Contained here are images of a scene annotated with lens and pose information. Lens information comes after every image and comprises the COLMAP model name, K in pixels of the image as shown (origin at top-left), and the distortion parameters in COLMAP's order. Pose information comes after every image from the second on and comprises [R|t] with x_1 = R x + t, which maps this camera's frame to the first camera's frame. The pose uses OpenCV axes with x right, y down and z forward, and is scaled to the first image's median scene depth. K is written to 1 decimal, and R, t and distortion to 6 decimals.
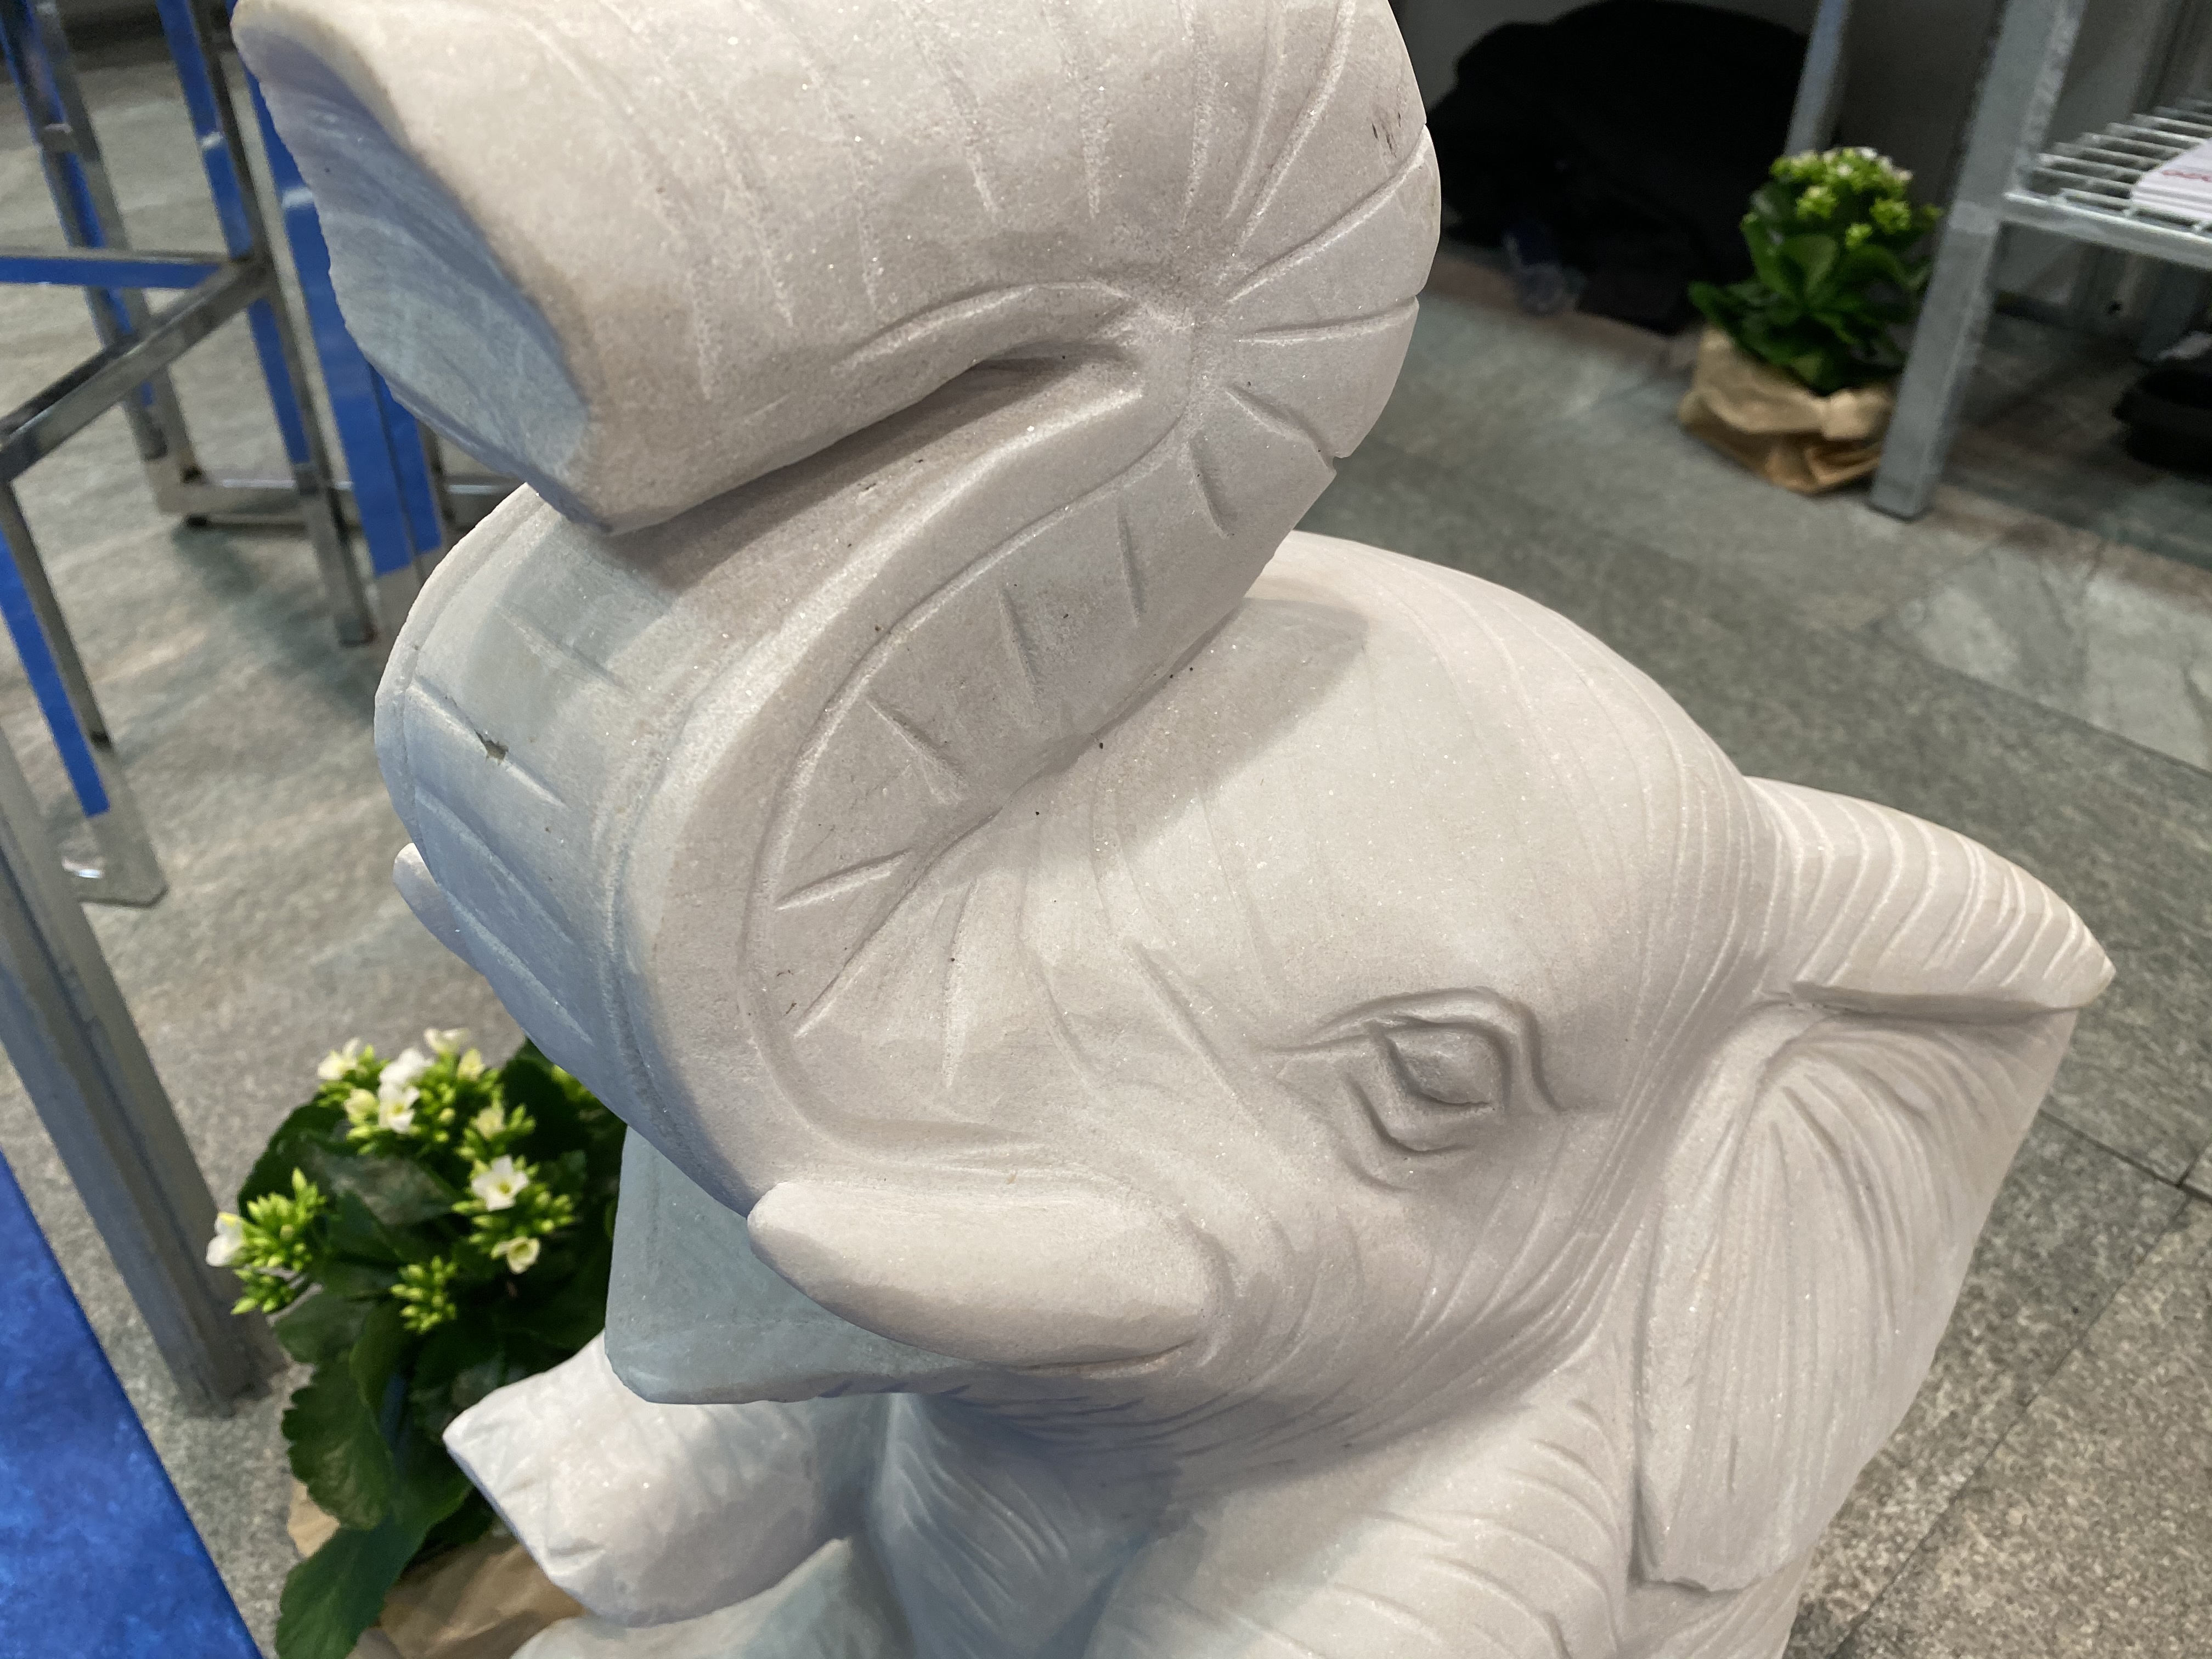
lens RADIAL K [[1698.1, 0, 1120.6], [0, 1698.1, 825.9], [0, 0, 1]] dist [0.026926, -0.037048]
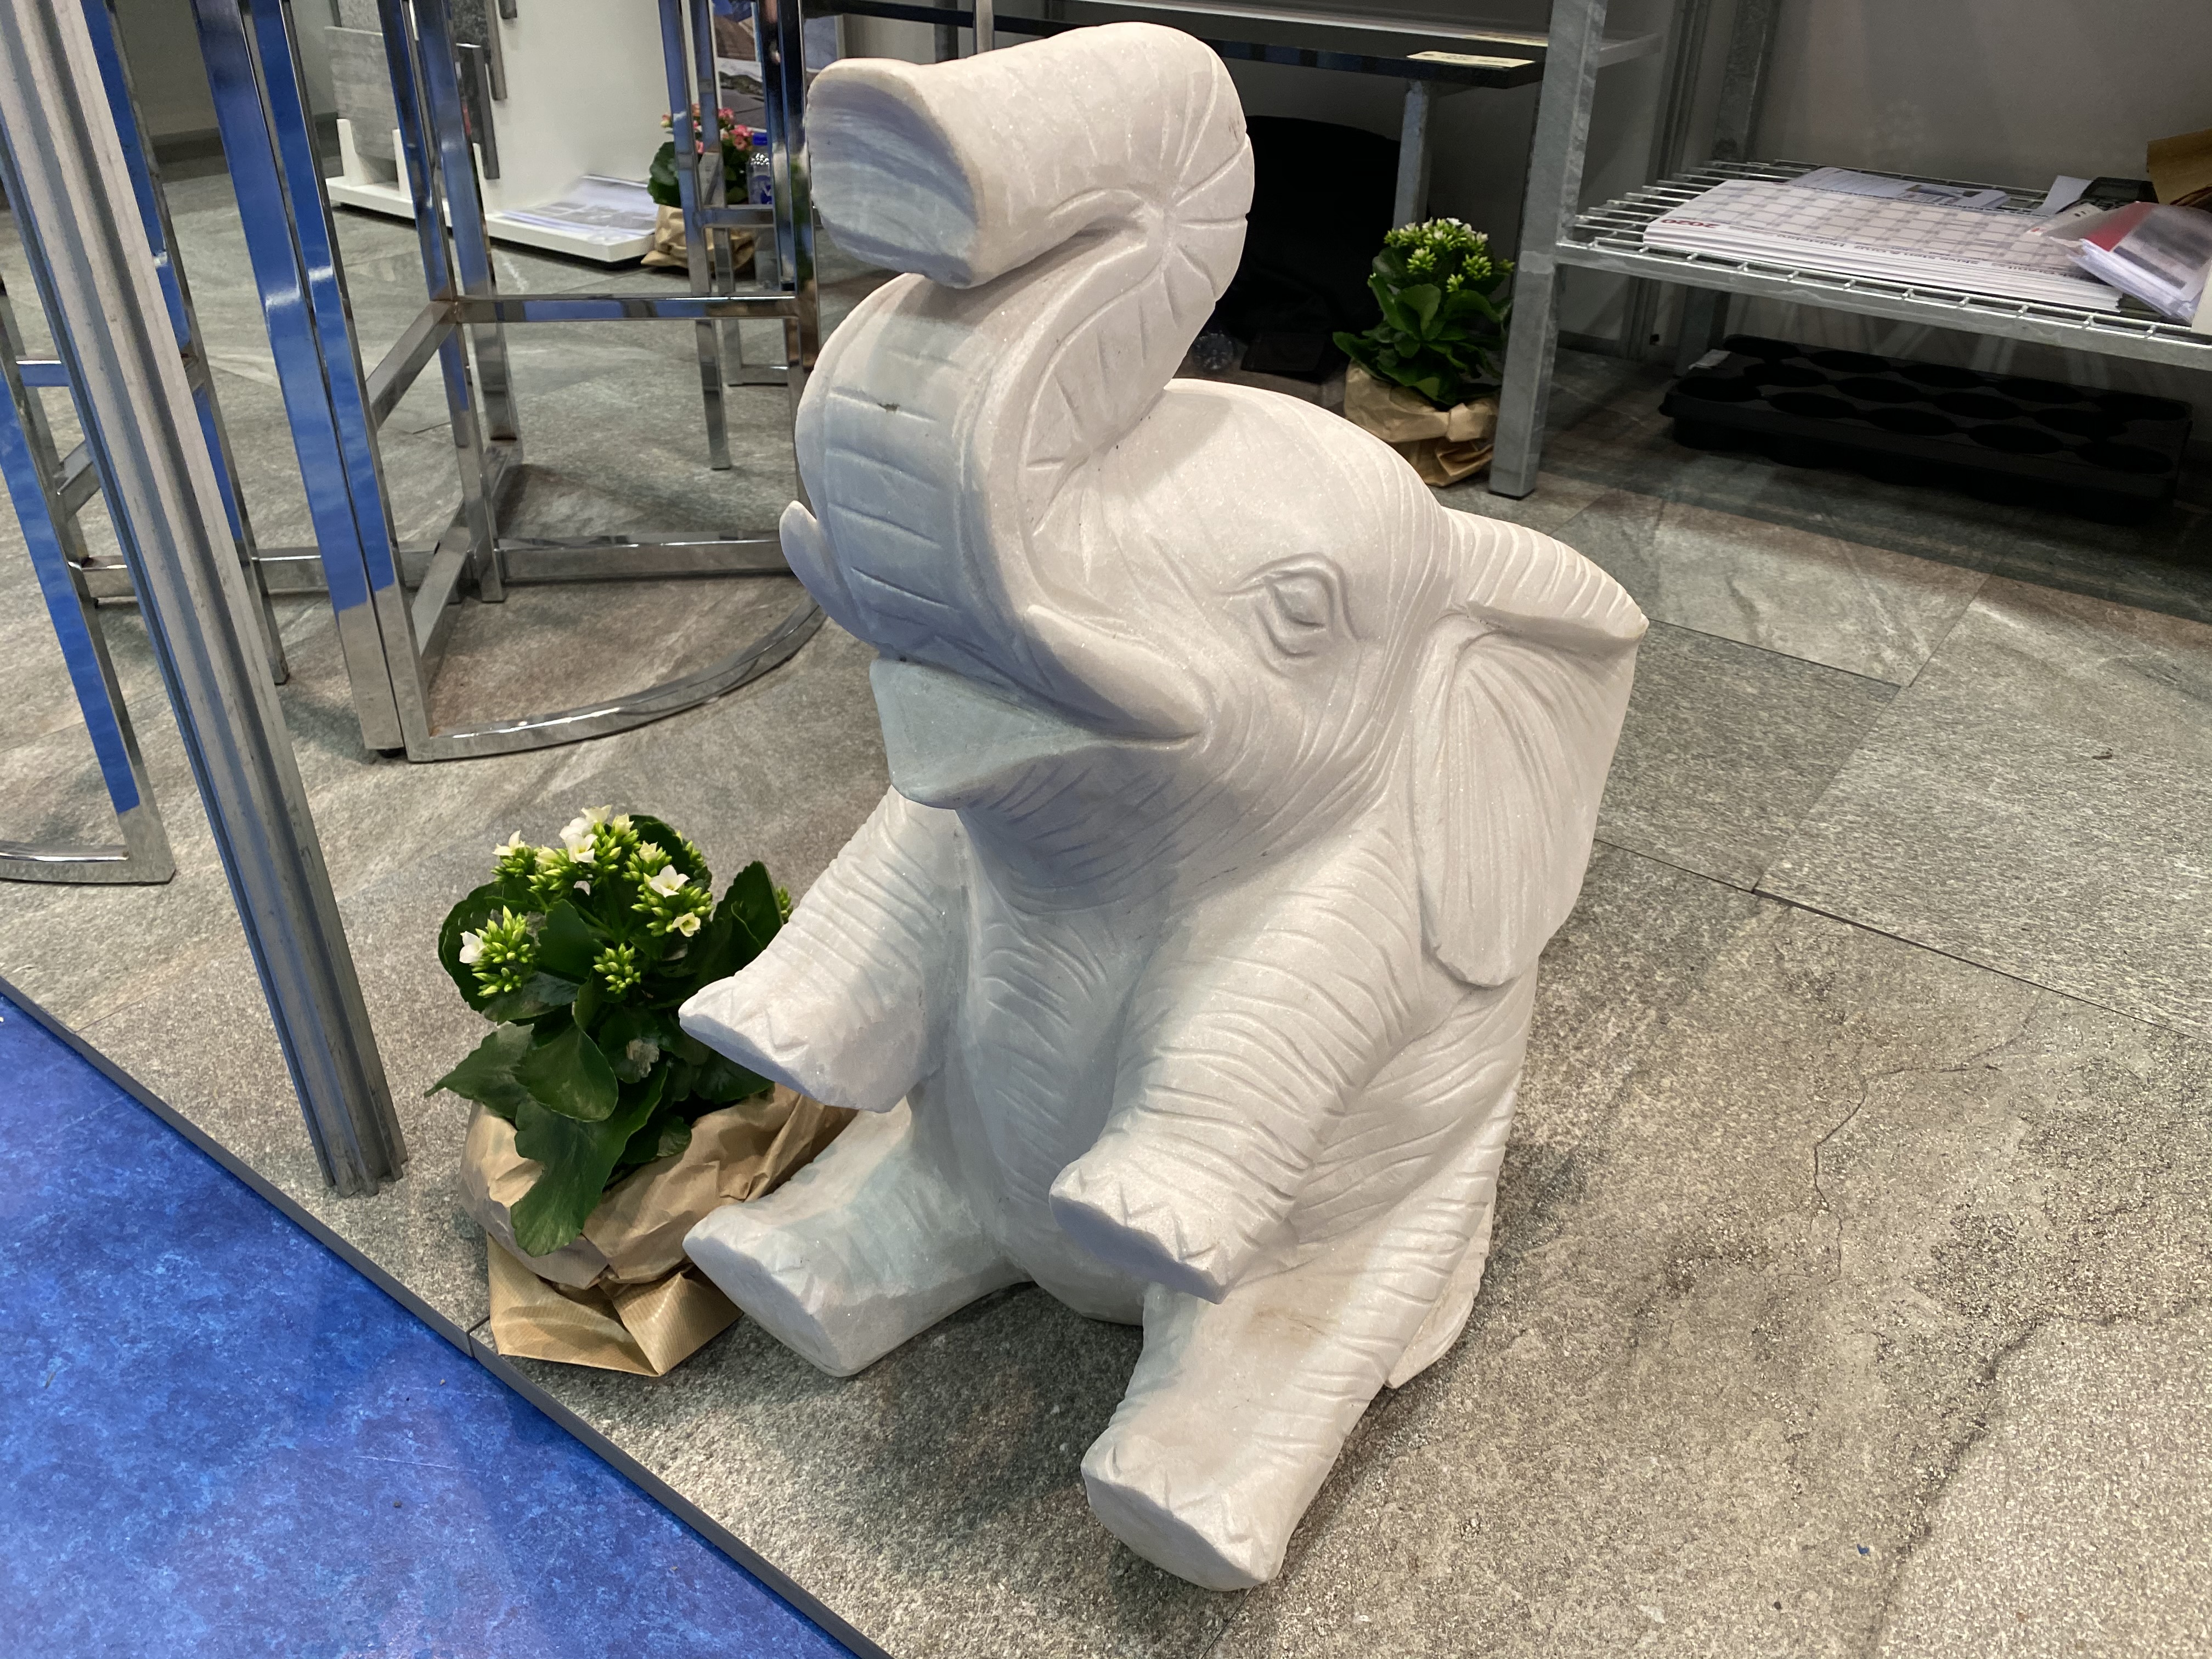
lens RADIAL K [[1698.1, 0, 1088.0], [0, 1698.1, 819.4], [0, 0, 1]] dist [0.026926, -0.037048]
pose [[0.981925, -0.102345, 0.159213, -0.221446], [0.114186, 0.991193, -0.067072, 0.280872], [-0.150947, 0.084039, 0.984963, -0.494025]]
